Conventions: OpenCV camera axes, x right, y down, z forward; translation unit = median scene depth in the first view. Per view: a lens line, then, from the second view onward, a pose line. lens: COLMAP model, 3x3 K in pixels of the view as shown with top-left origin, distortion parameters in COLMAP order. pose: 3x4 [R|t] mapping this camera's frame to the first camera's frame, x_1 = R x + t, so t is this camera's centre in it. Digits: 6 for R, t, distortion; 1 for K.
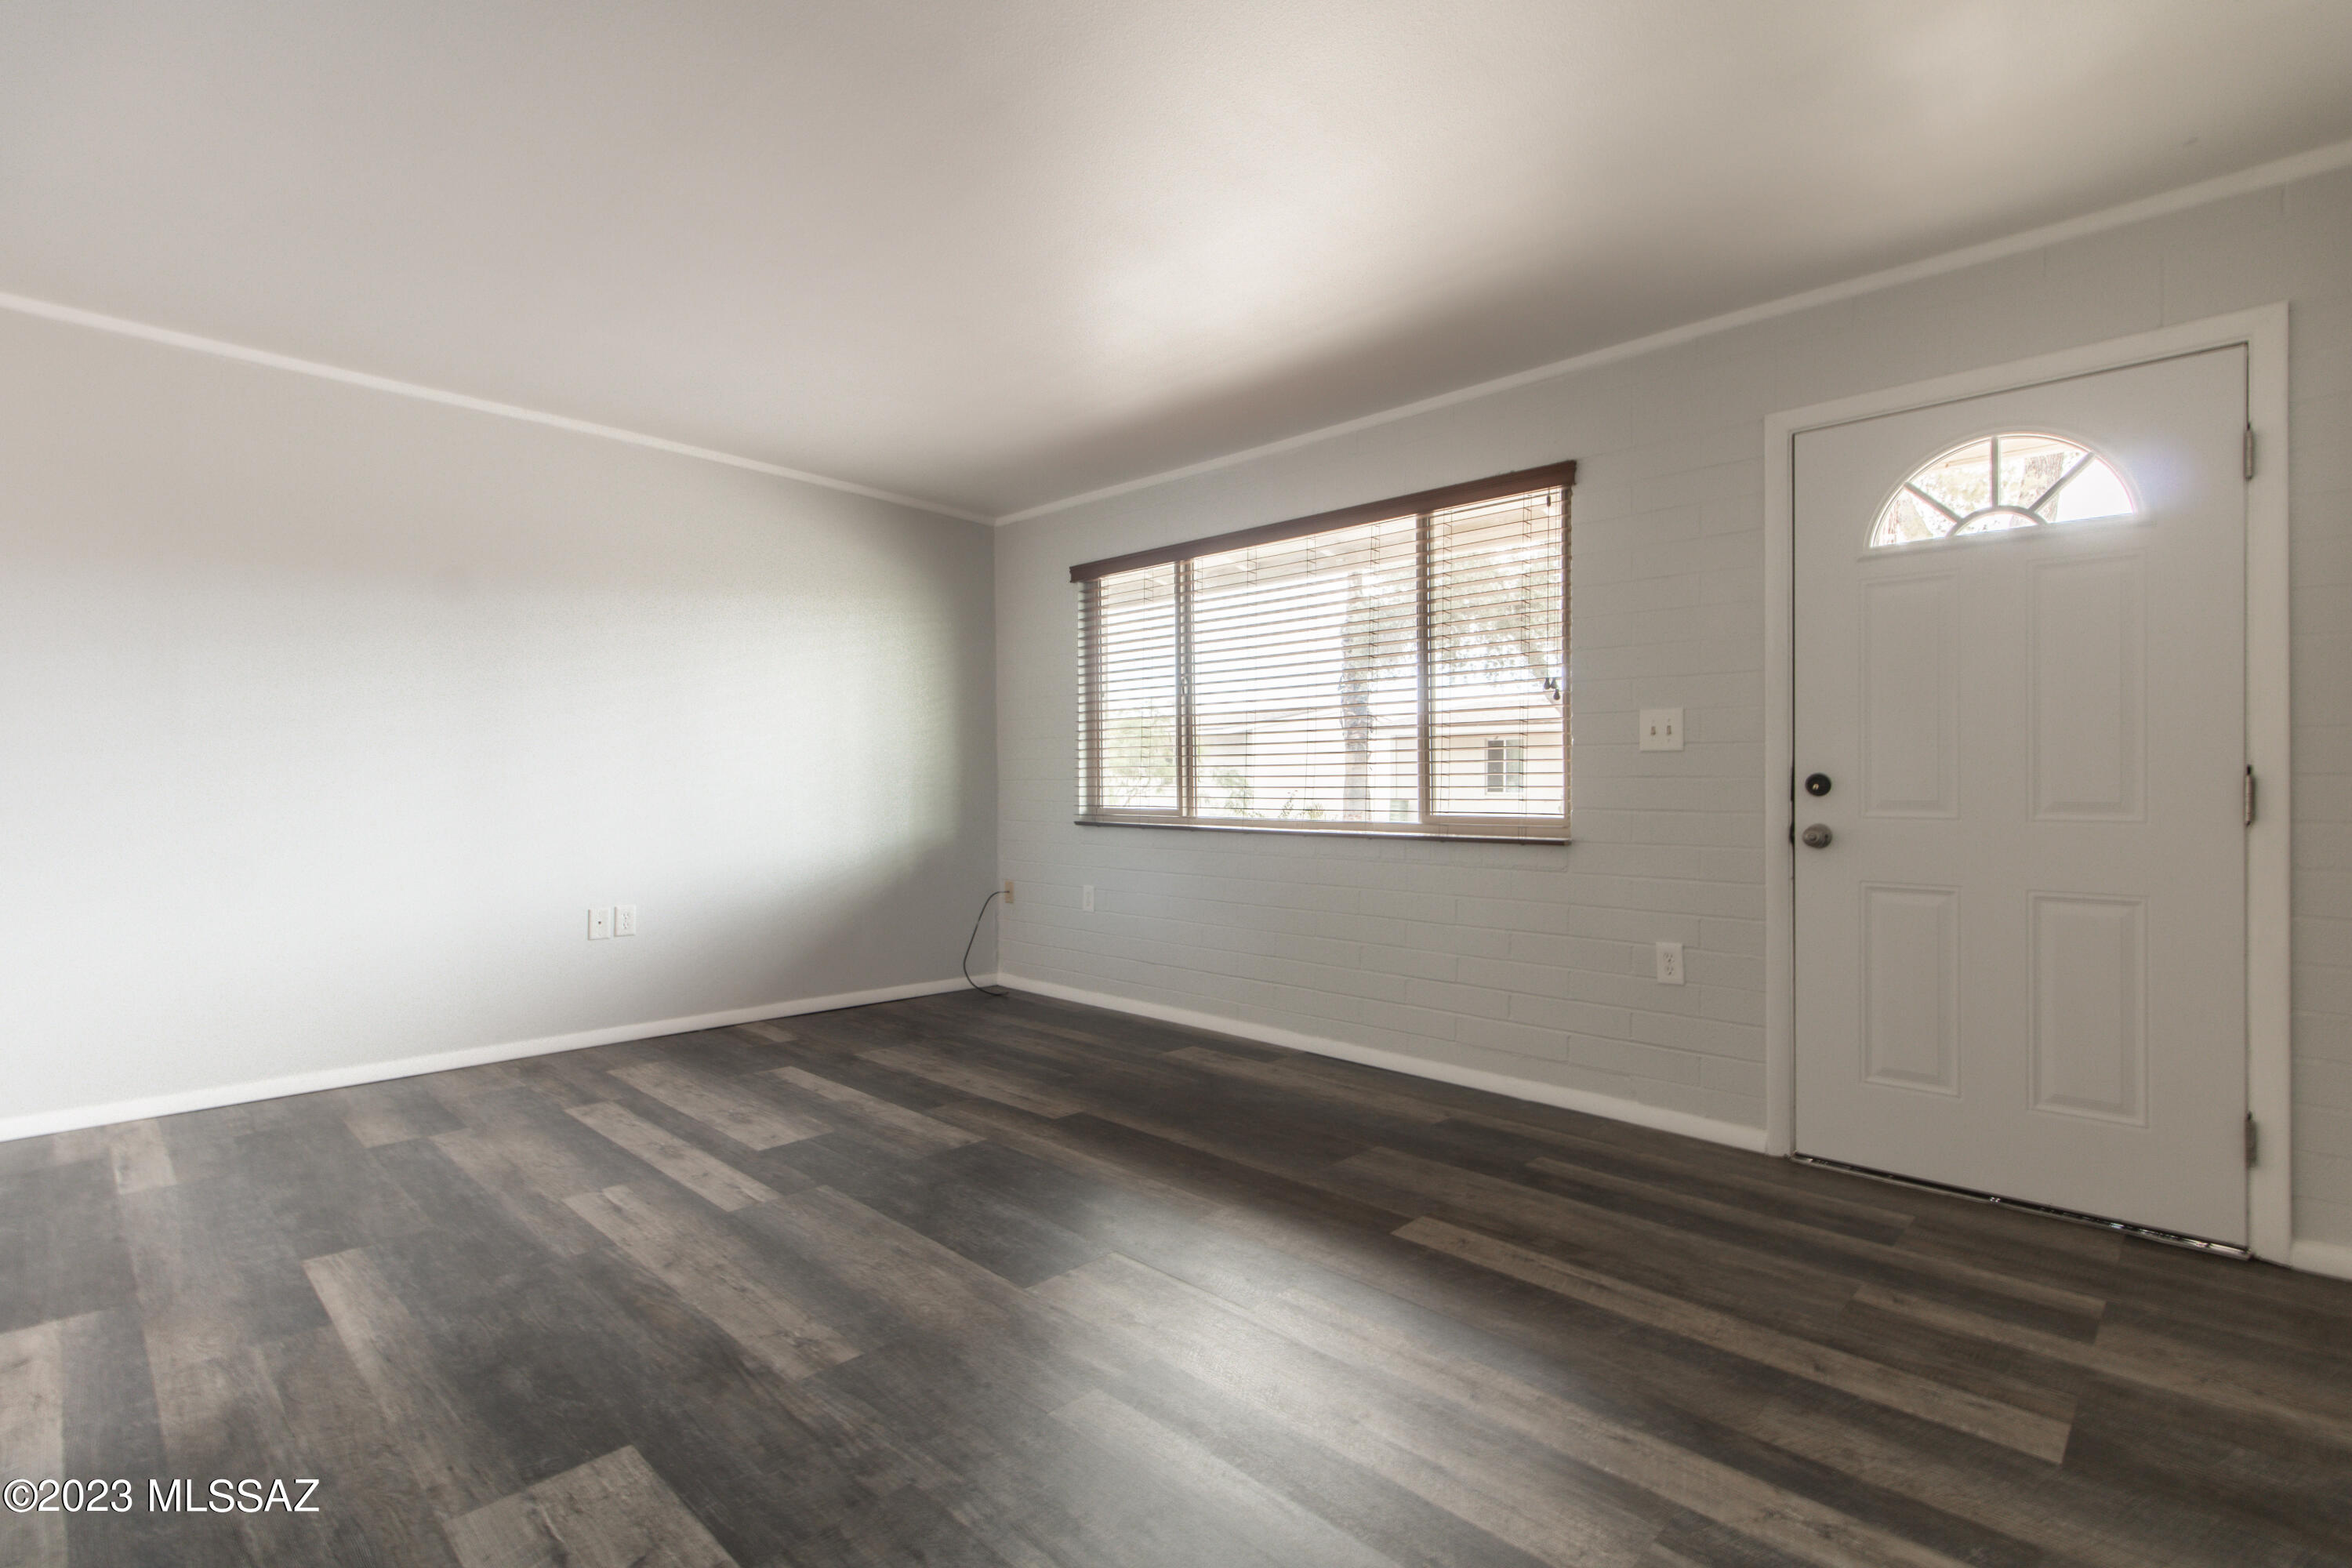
lens RADIAL K [[1097.2, 0, 1195.2], [0, 1097.2, 782.1], [0, 0, 1]] dist [0.001711, 0.000535]
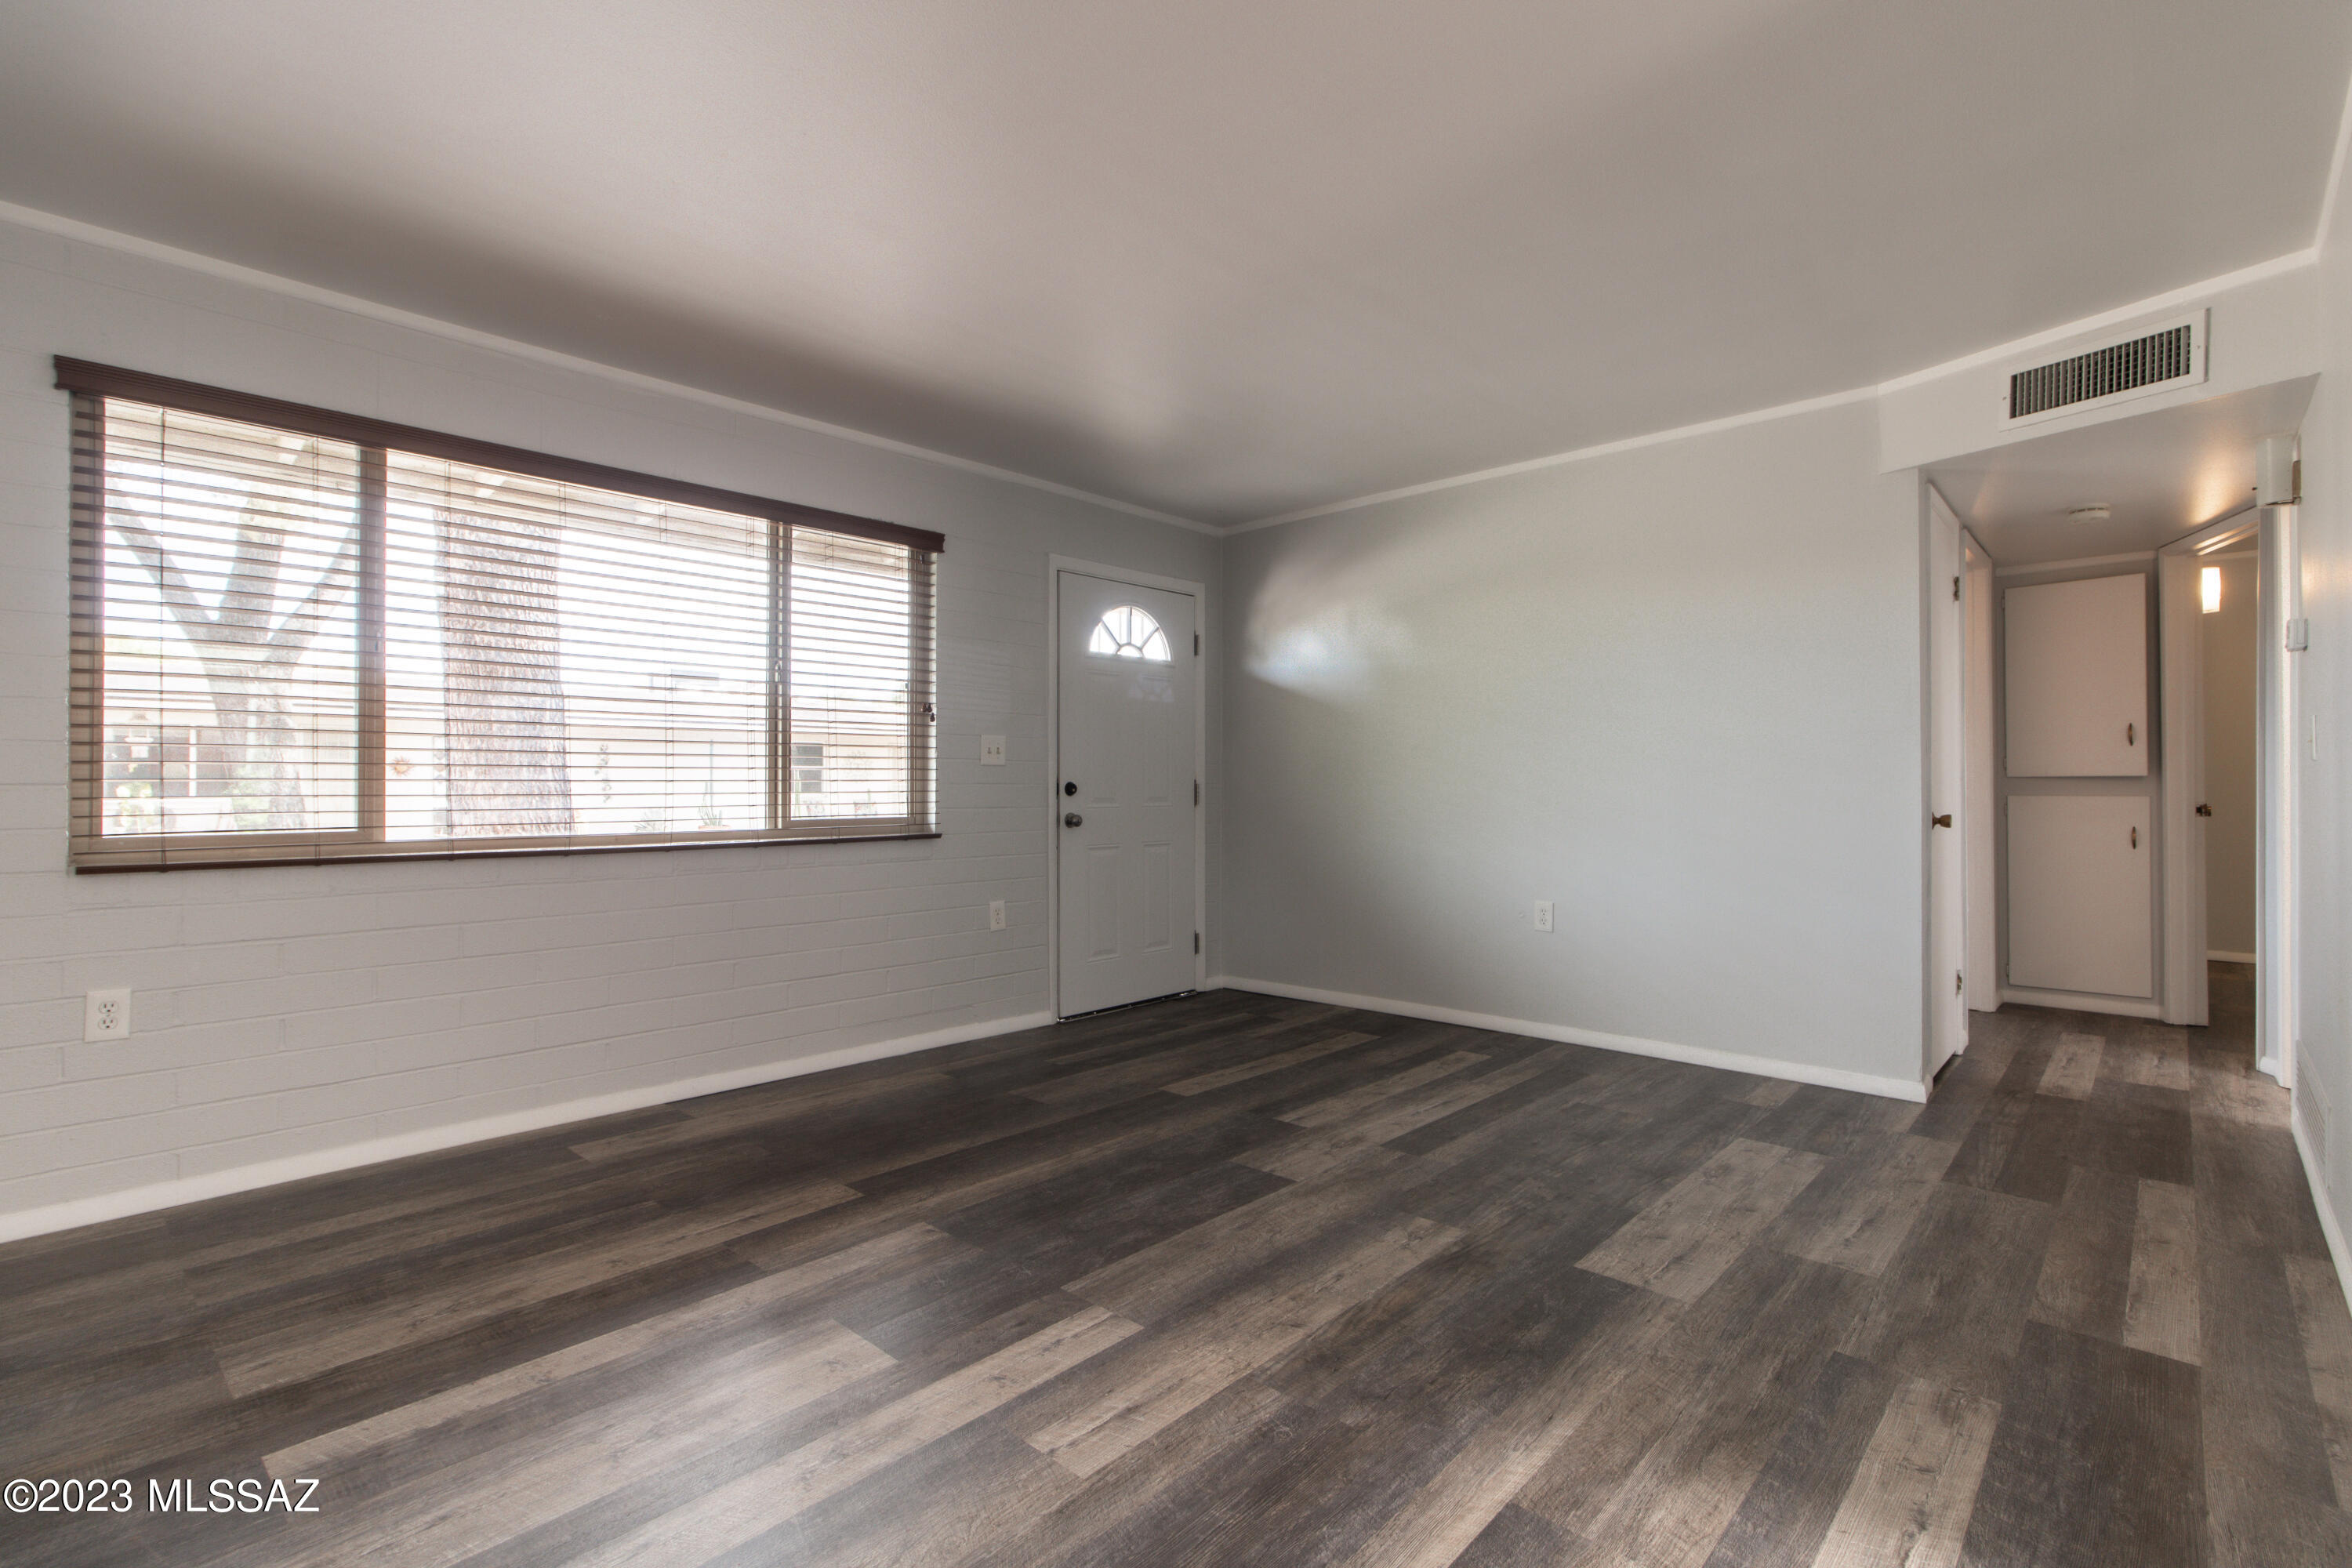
lens RADIAL K [[1093.4, 0, 1186.5], [0, 1093.4, 777.9], [0, 0, 1]] dist [0.000633, 0.000841]
pose [[-0.024542, 0.005508, 0.999684, -1.161991], [-0.000260, 0.999985, -0.005516, -0.005348], [-0.999699, -0.000395, -0.024540, 0.936454]]
